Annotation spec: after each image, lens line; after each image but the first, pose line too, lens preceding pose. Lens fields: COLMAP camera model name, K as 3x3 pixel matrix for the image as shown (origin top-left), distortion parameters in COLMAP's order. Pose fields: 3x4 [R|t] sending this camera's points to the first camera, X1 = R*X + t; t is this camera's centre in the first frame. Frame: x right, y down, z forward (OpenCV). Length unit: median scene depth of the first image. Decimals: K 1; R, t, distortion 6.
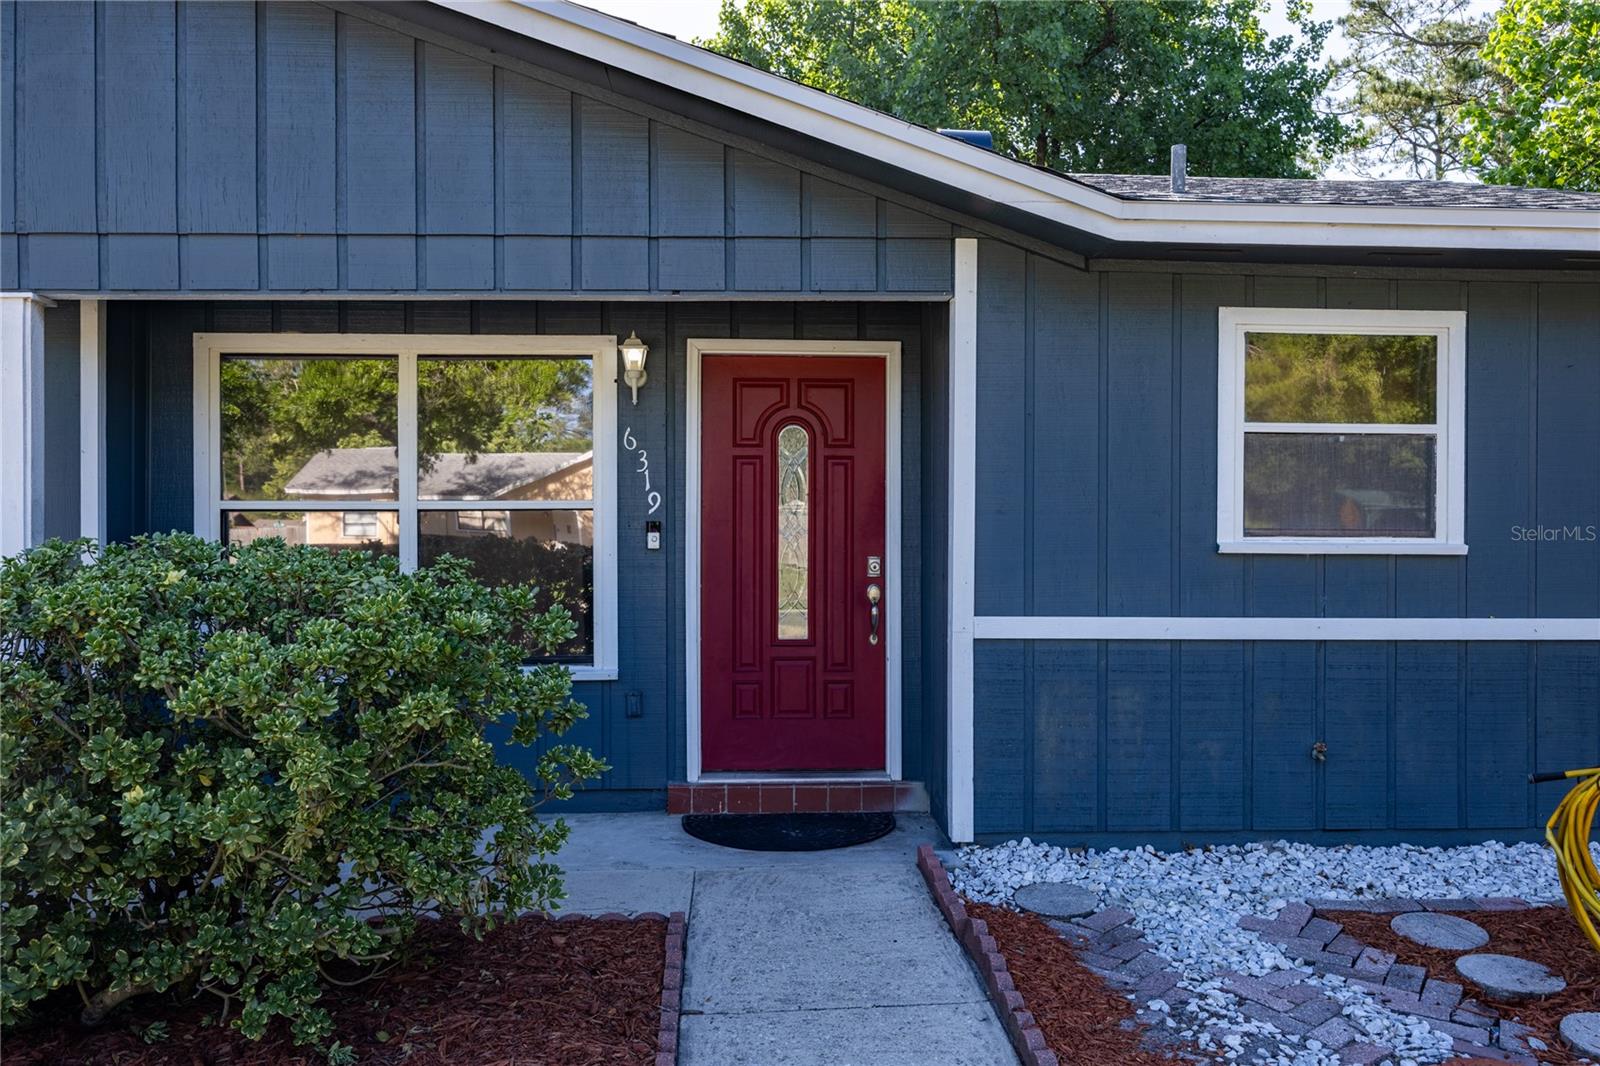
lens RADIAL K [[1193.1, 0, 807.2], [0, 1193.1, 531.9], [0, 0, 1]] dist [-0.002747, -0.002307]
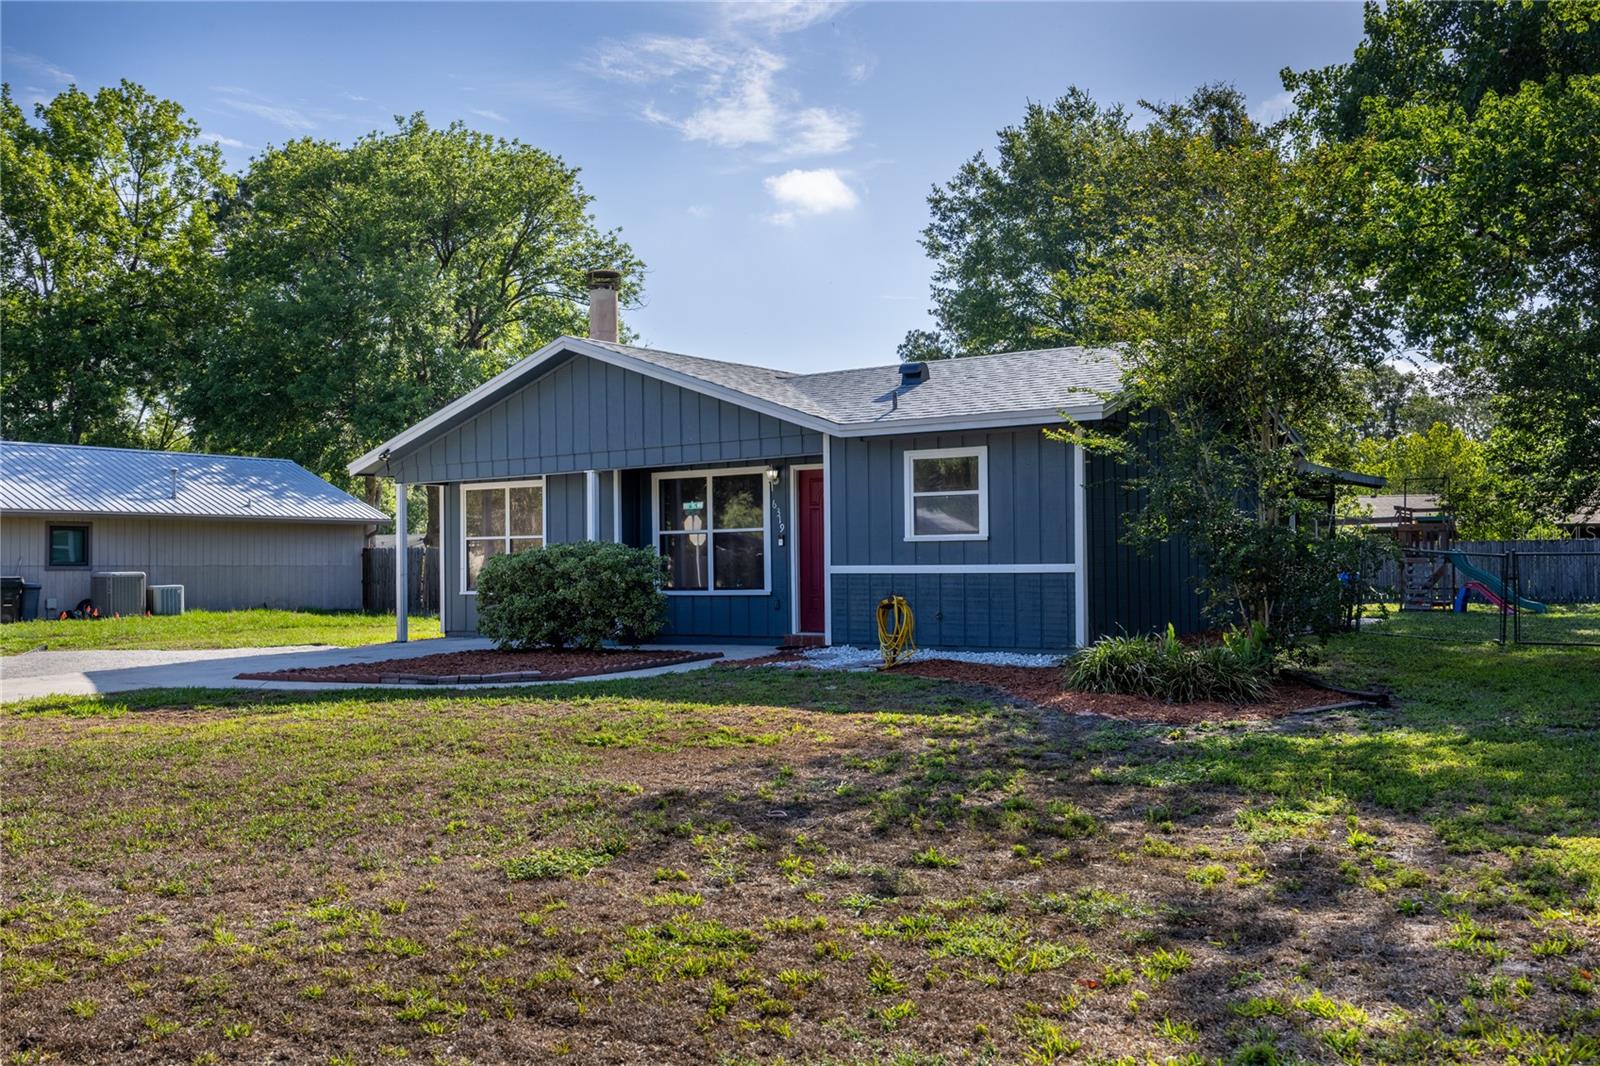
lens RADIAL K [[1528.0, 0, 796.6], [0, 1528.0, 536.4], [0, 0, 1]] dist [-0.024569, 0.000000]
pose [[0.777889, -0.023936, -0.627946, 2.208219], [0.012904, 0.999672, -0.022120, 0.075373], [0.628270, 0.009104, 0.777942, -1.758635]]
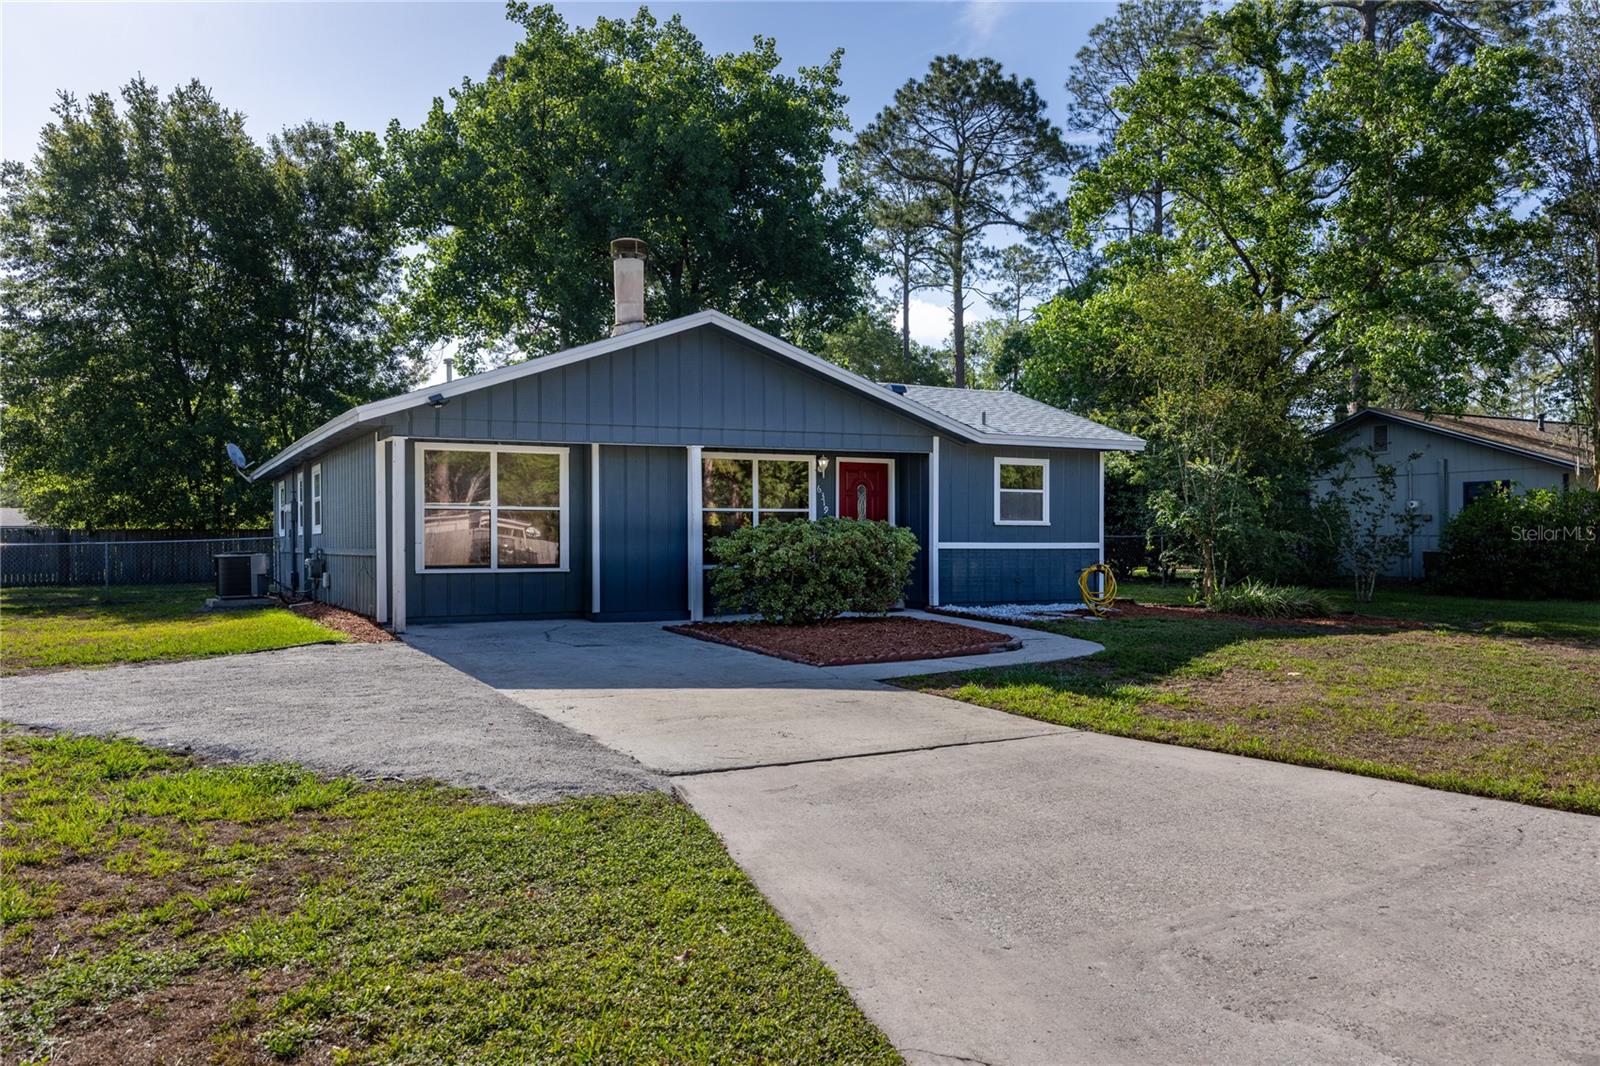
lens RADIAL K [[1207.9, 0, 808.8], [0, 1207.9, 538.4], [0, 0, 1]] dist [-0.008956, -0.002524]
pose [[0.905500, -0.003685, 0.424330, -1.637230], [0.003491, 0.999993, 0.001235, 0.049385], [-0.424331, 0.000363, 0.905507, -1.981813]]
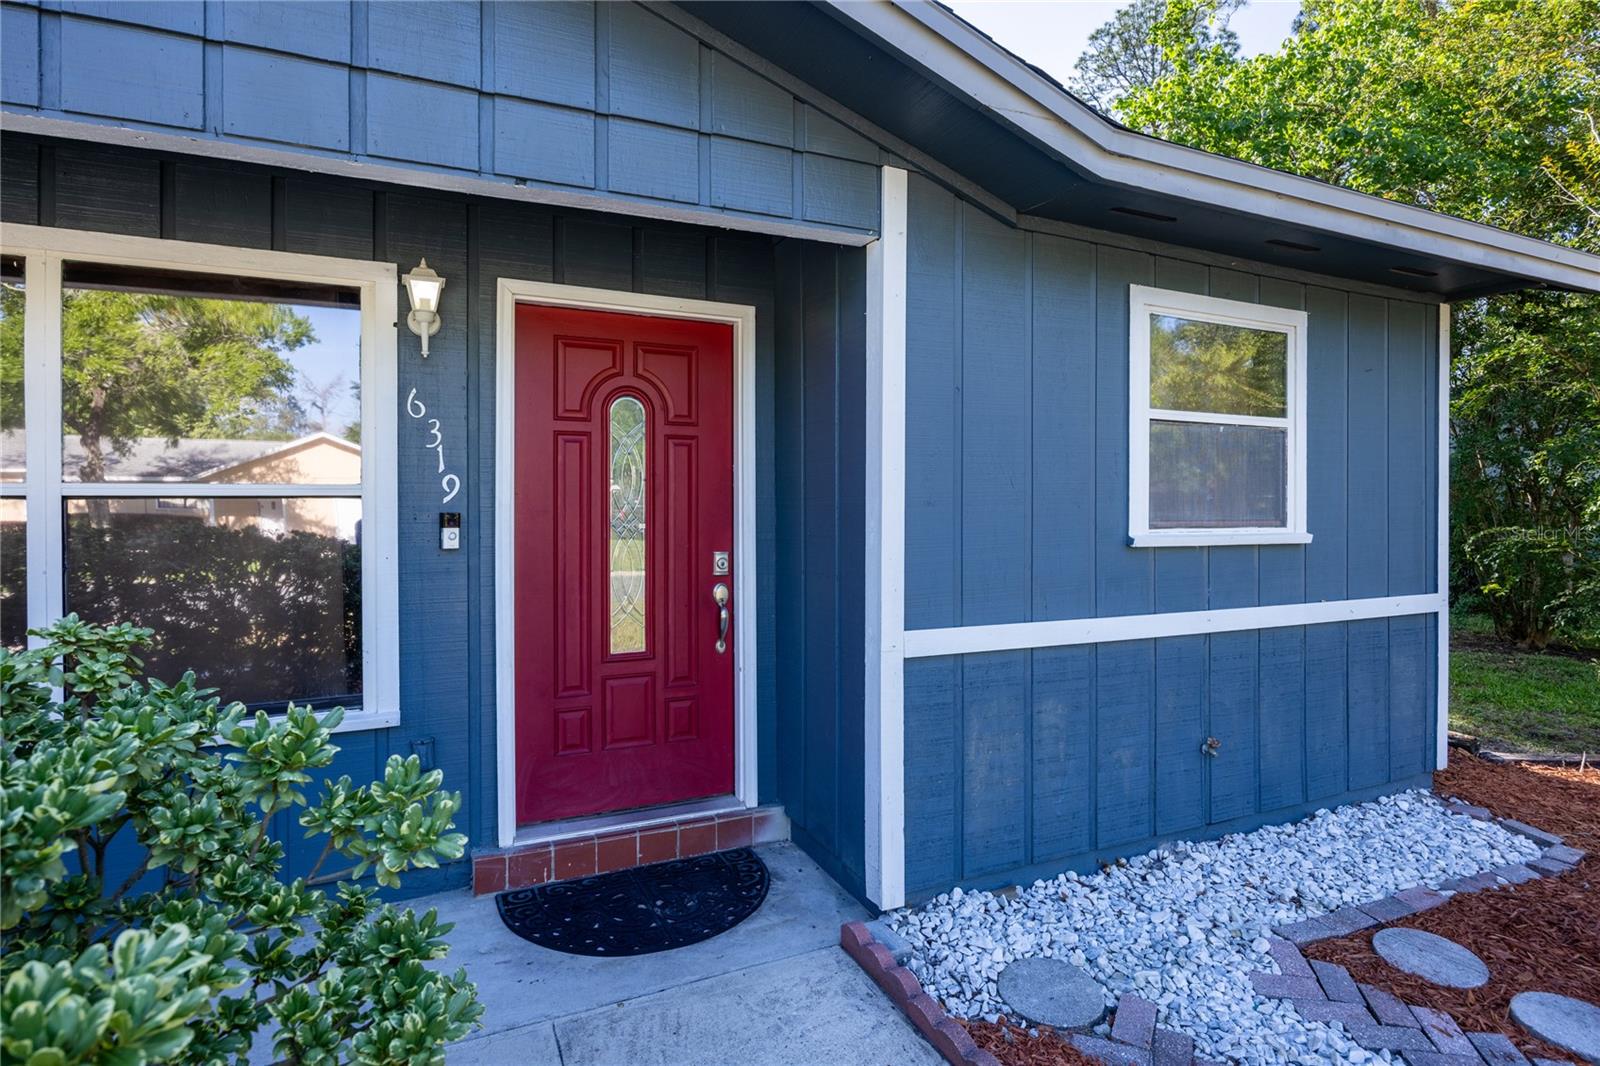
lens RADIAL K [[831.8, 0, 809.5], [0, 831.8, 508.1], [0, 0, 1]] dist [-0.009740, -0.000770]
pose [[0.928435, -0.002795, 0.371483, -0.123388], [0.002209, 0.999996, 0.002004, -0.013731], [-0.371487, -0.001041, 0.928437, 0.461784]]
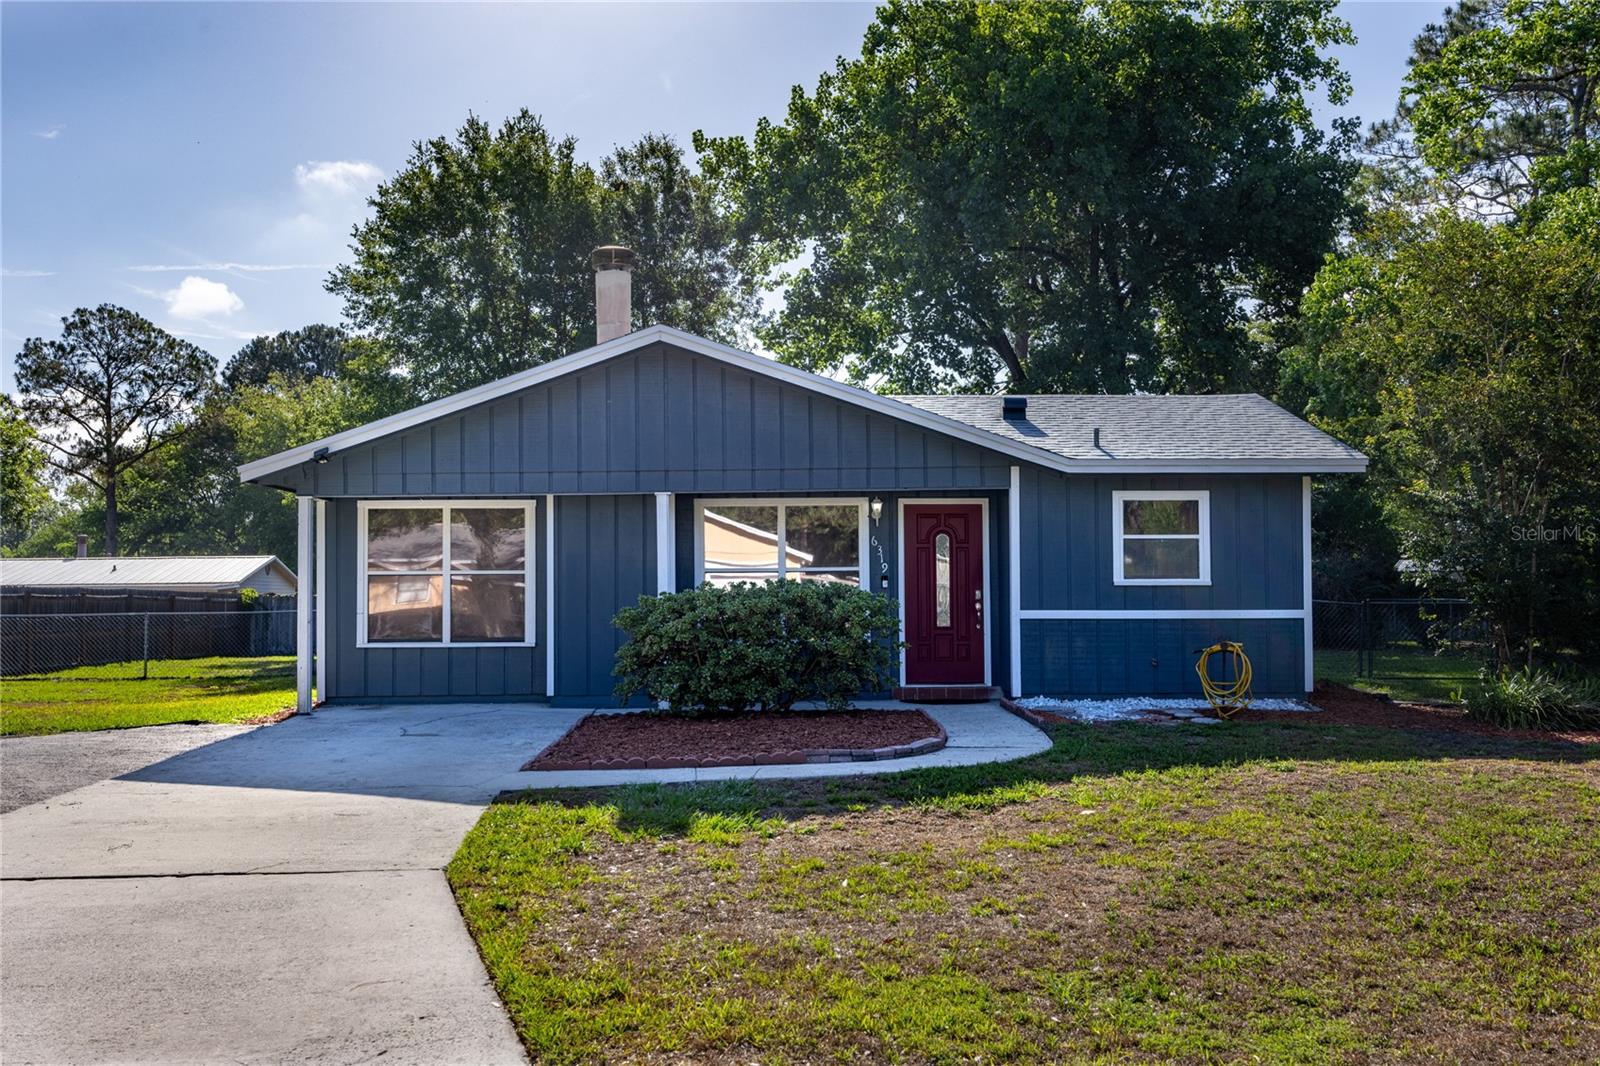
lens RADIAL K [[1528.0, 0, 802.3], [0, 1528.0, 535.9], [0, 0, 1]] dist [-0.024569, 0.000000]
pose [[0.999745, -0.009538, -0.020451, -0.250600], [0.008646, 0.999027, -0.043239, 0.044976], [0.020844, 0.043051, 0.998855, -2.210534]]
